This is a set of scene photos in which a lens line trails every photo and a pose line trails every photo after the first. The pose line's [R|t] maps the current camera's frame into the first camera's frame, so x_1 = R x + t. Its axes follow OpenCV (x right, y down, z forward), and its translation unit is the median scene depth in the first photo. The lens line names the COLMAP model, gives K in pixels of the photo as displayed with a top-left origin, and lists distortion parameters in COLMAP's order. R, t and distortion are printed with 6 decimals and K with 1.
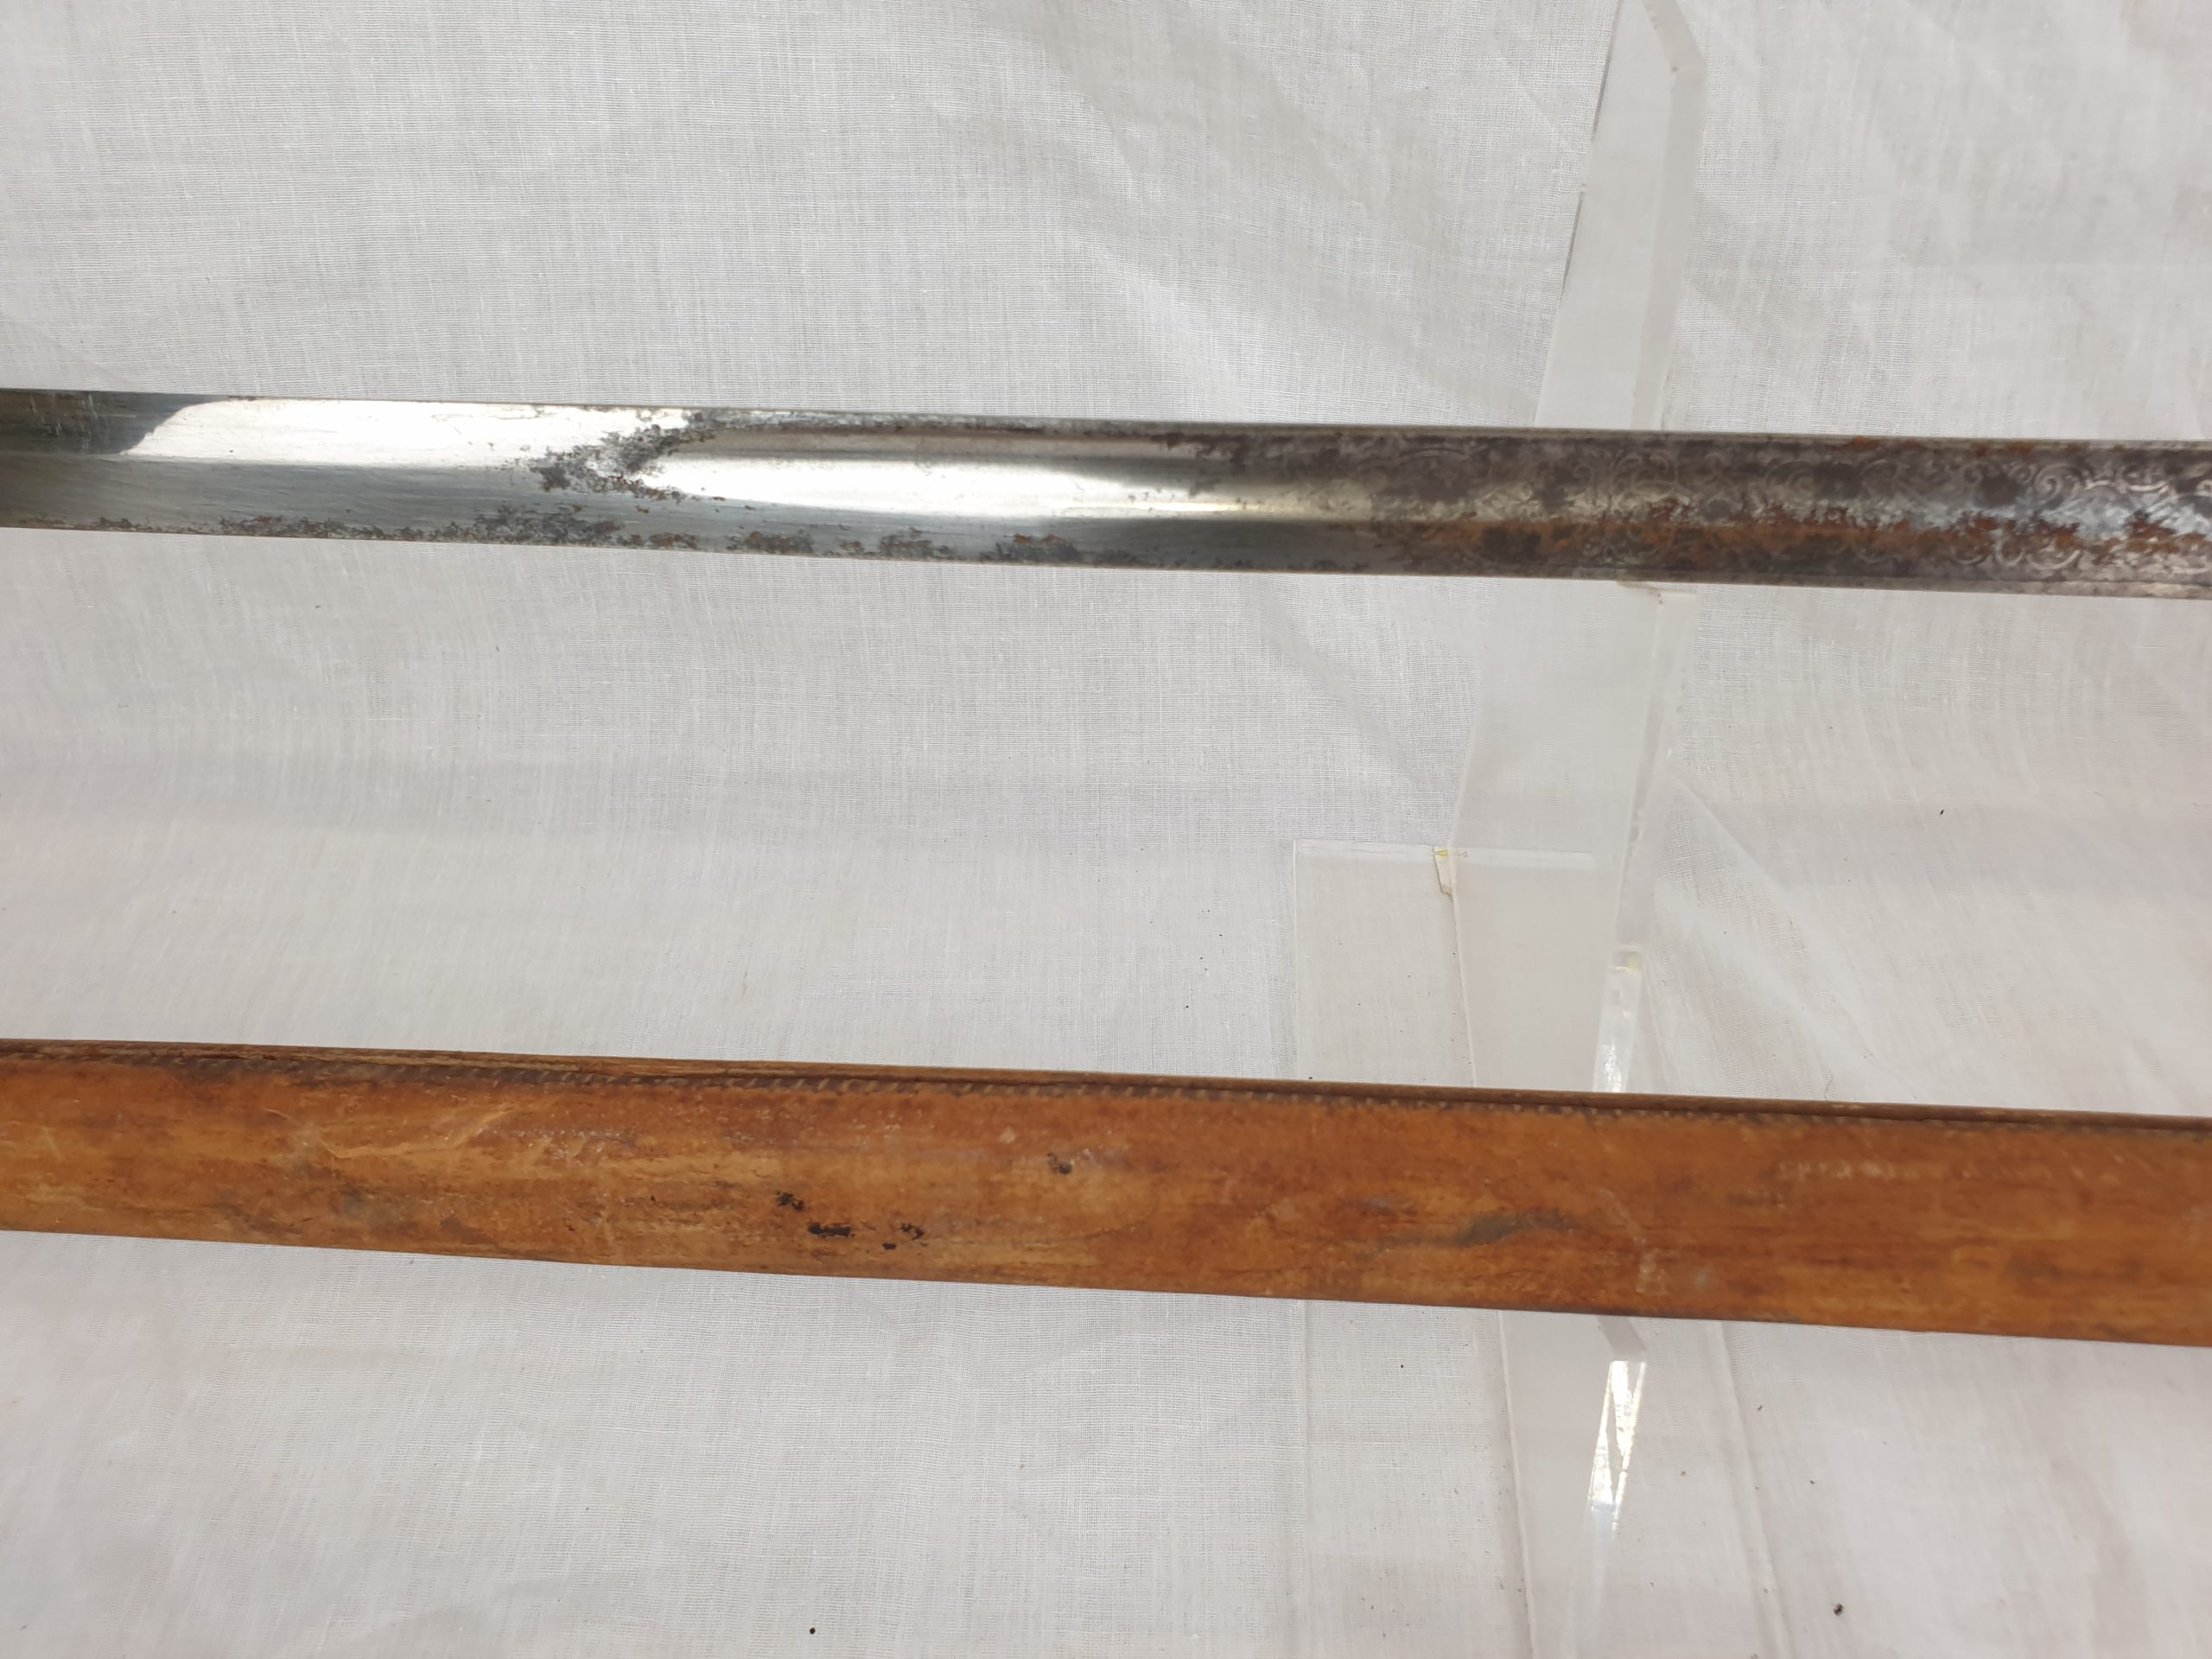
lens RADIAL K [[1736.2, 0, 1103.3], [0, 1736.2, 823.6], [0, 0, 1]] dist [-0.009079, 0.020166]
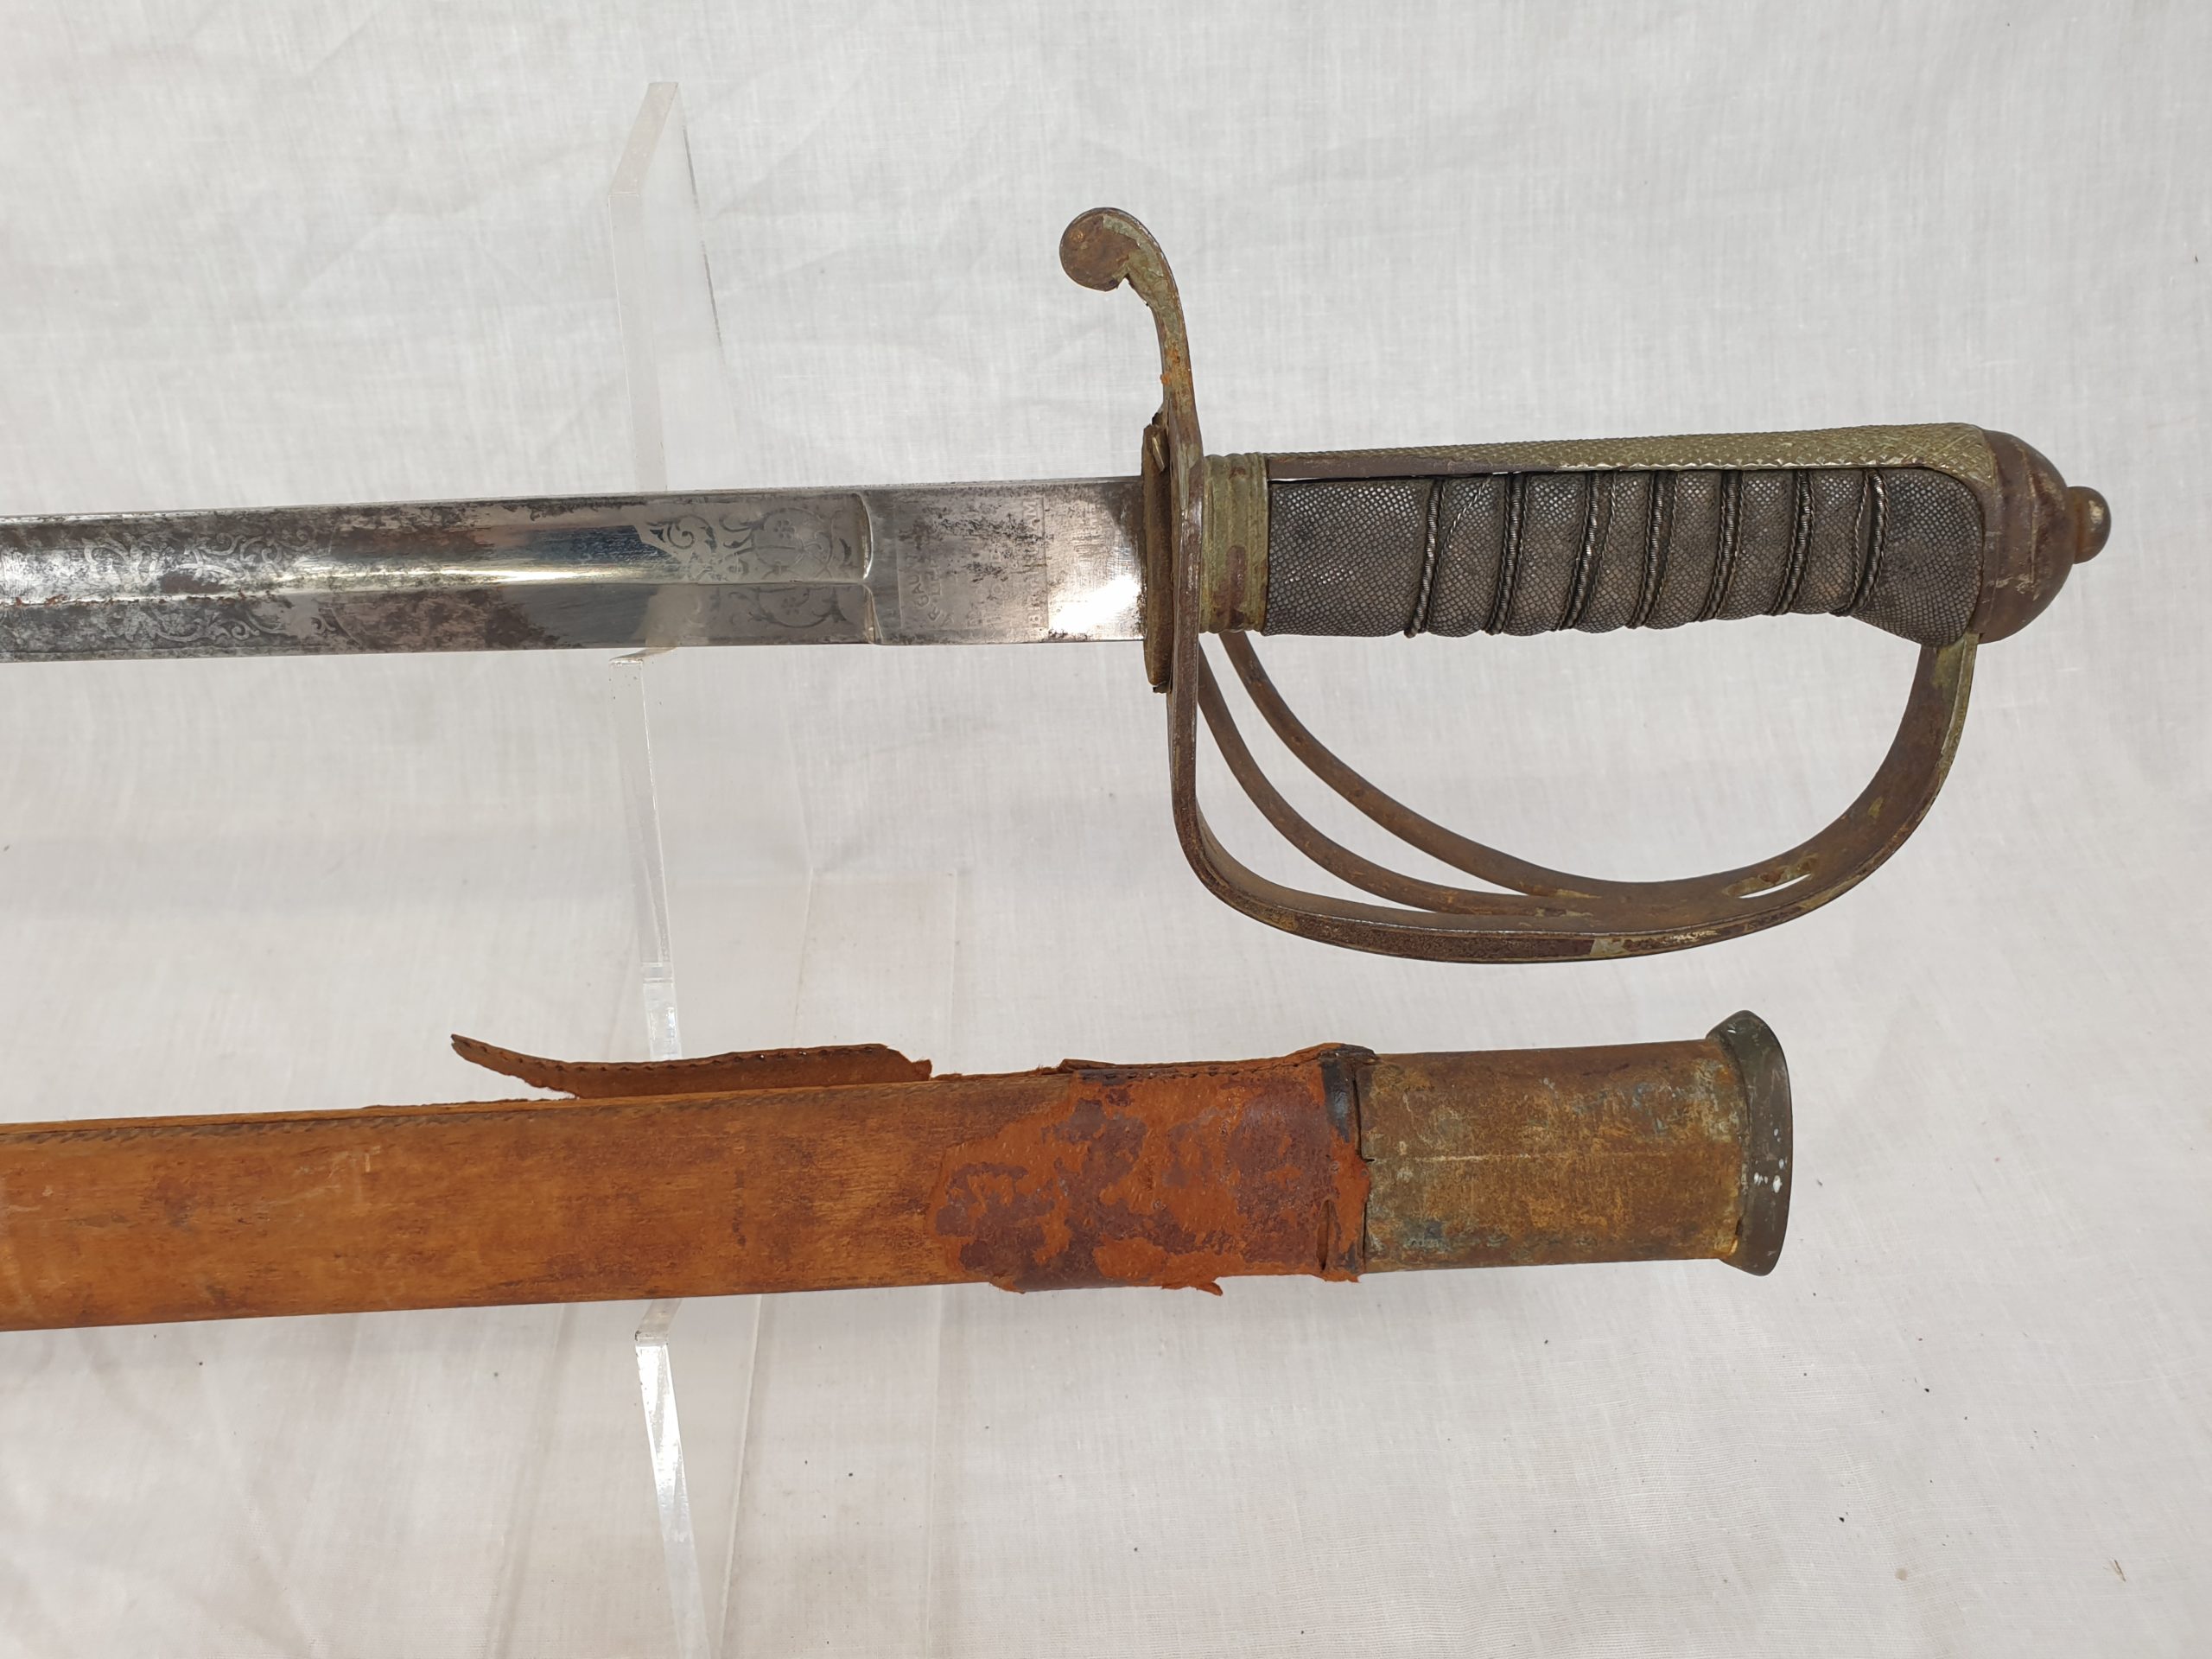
lens RADIAL K [[1736.2, 0, 1096.1], [0, 1736.2, 812.9], [0, 0, 1]] dist [-0.009079, 0.020166]
pose [[0.994509, -0.071720, 0.076210, 1.175503], [0.072255, 0.997377, -0.004287, 0.028724], [-0.075703, 0.009770, 0.997083, -0.129882]]
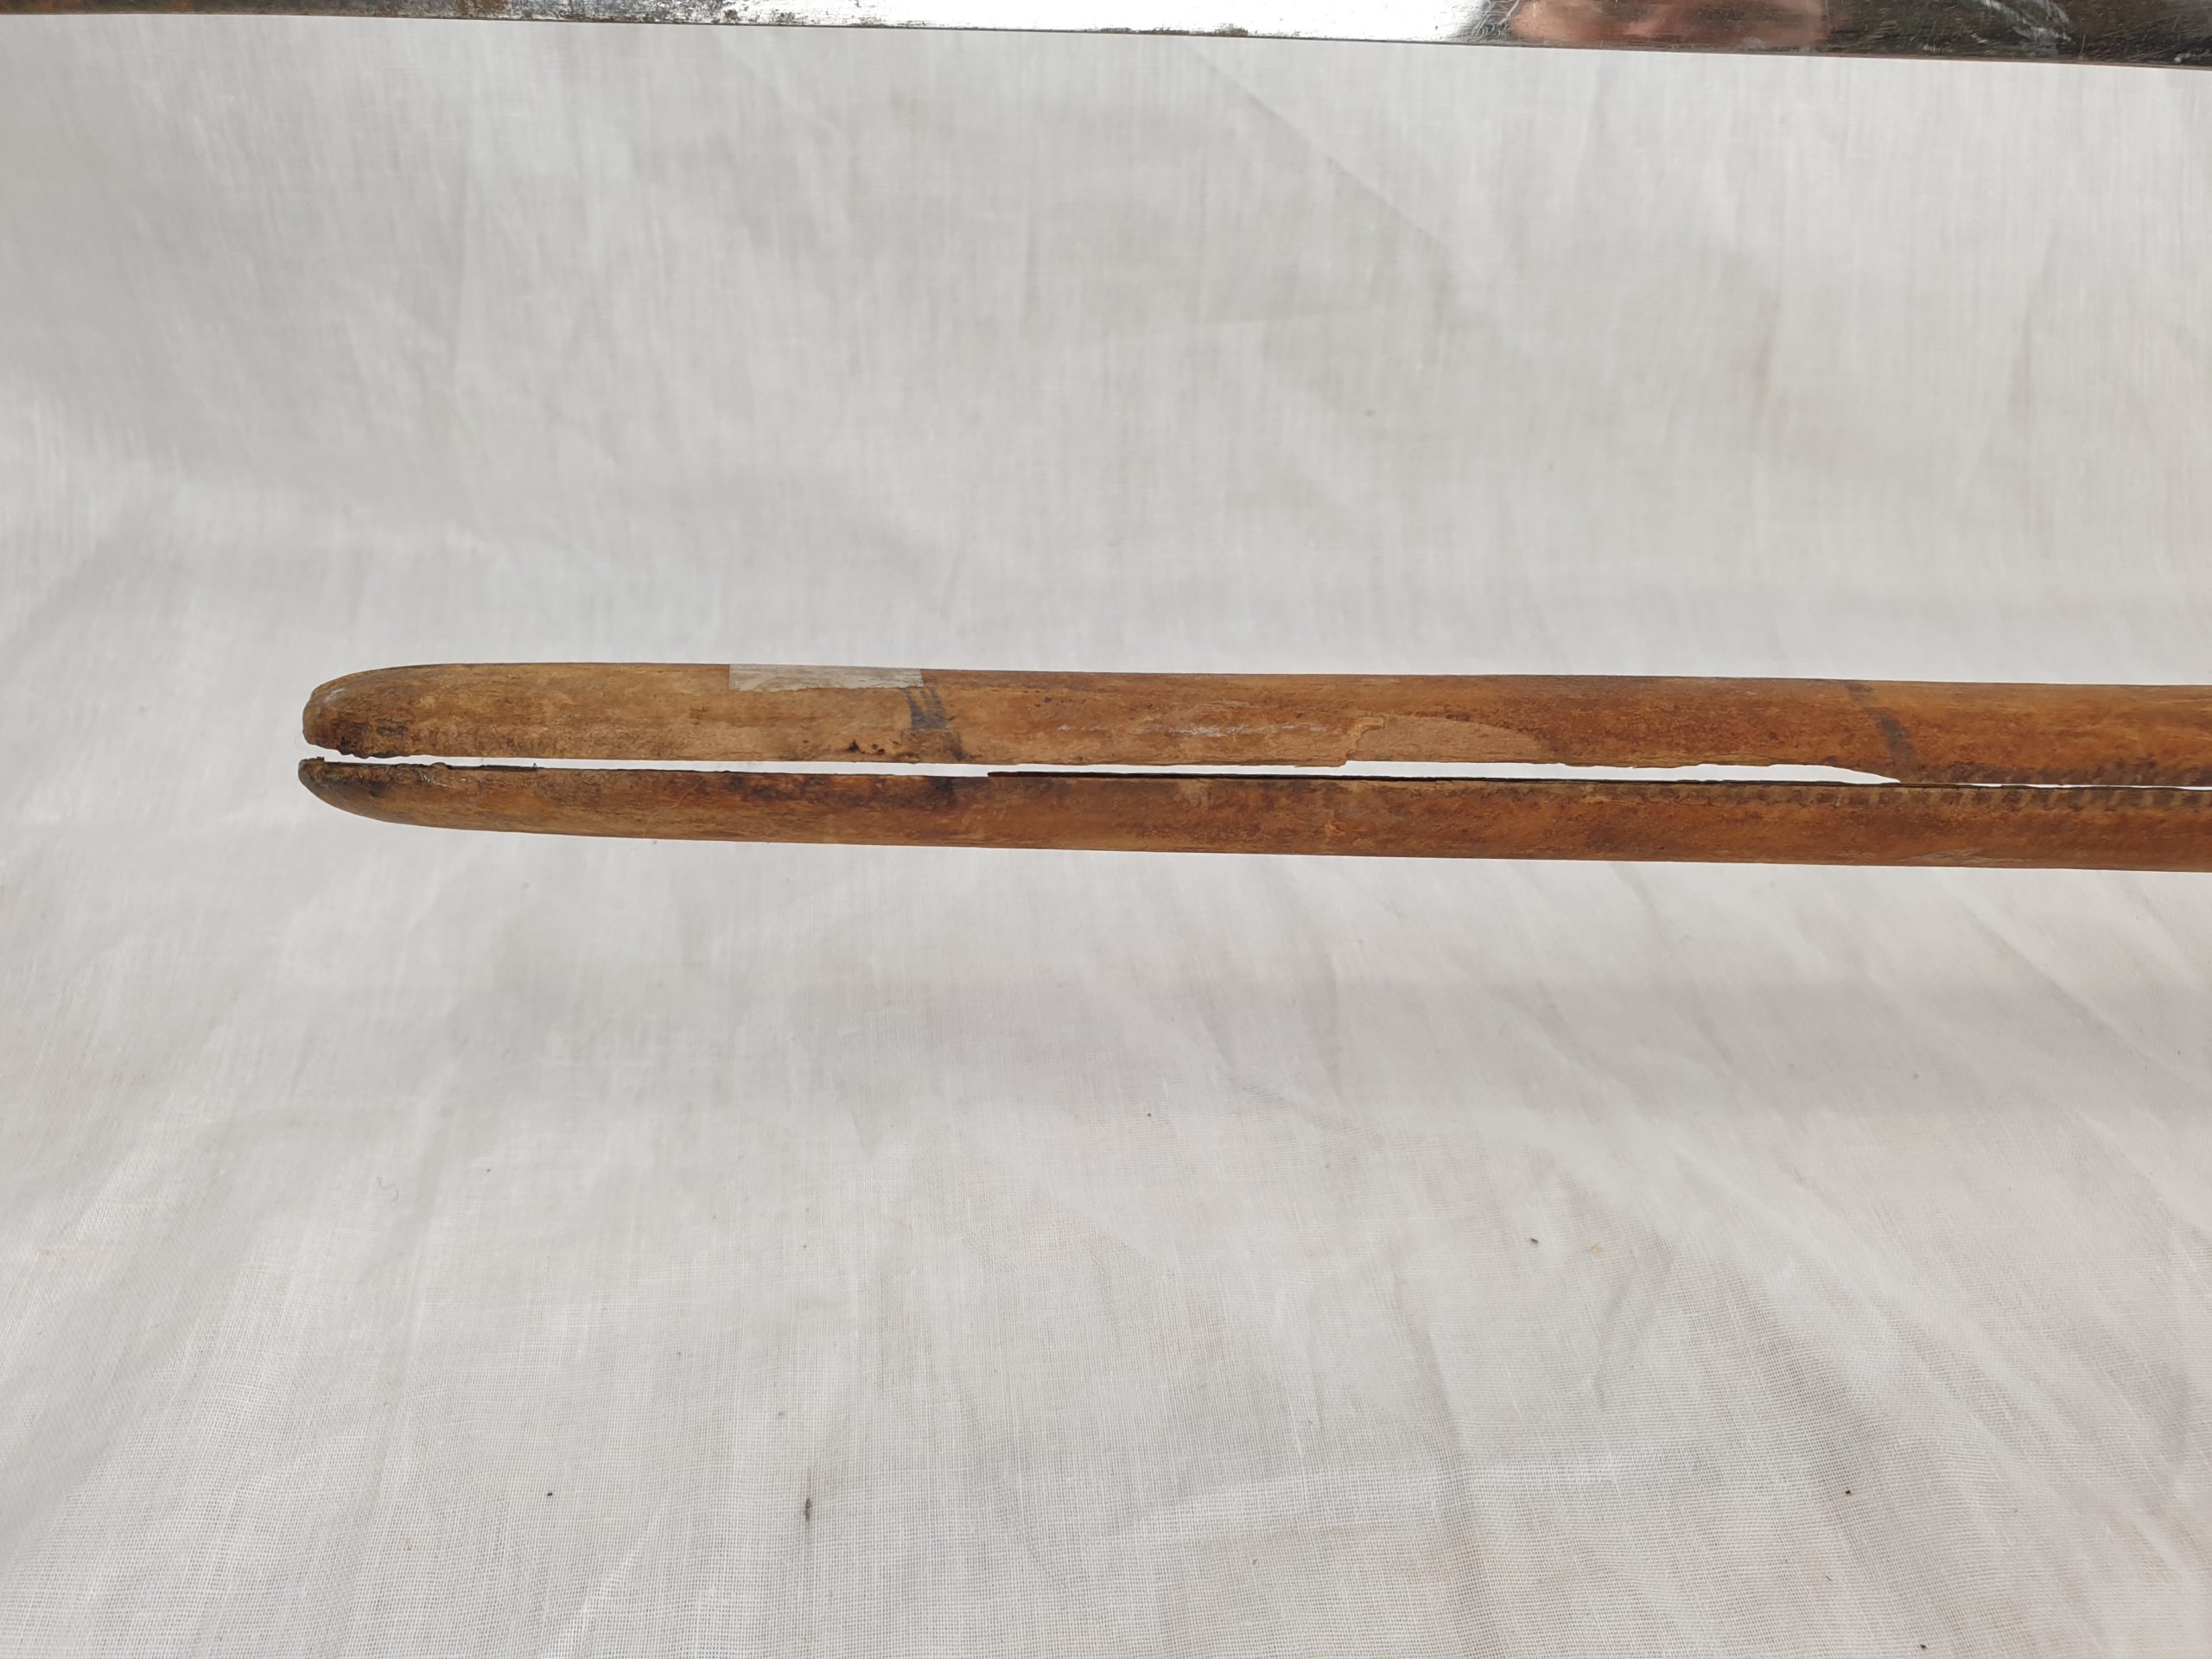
lens RADIAL K [[1736.2, 0, 1095.9], [0, 1736.2, 873.6], [0, 0, 1]] dist [-0.009079, 0.020166]
pose [[0.990743, -0.040464, 0.129581, -0.786405], [0.051625, 0.995130, -0.083967, 0.184059], [-0.125552, 0.089879, 0.988007, 0.209722]]
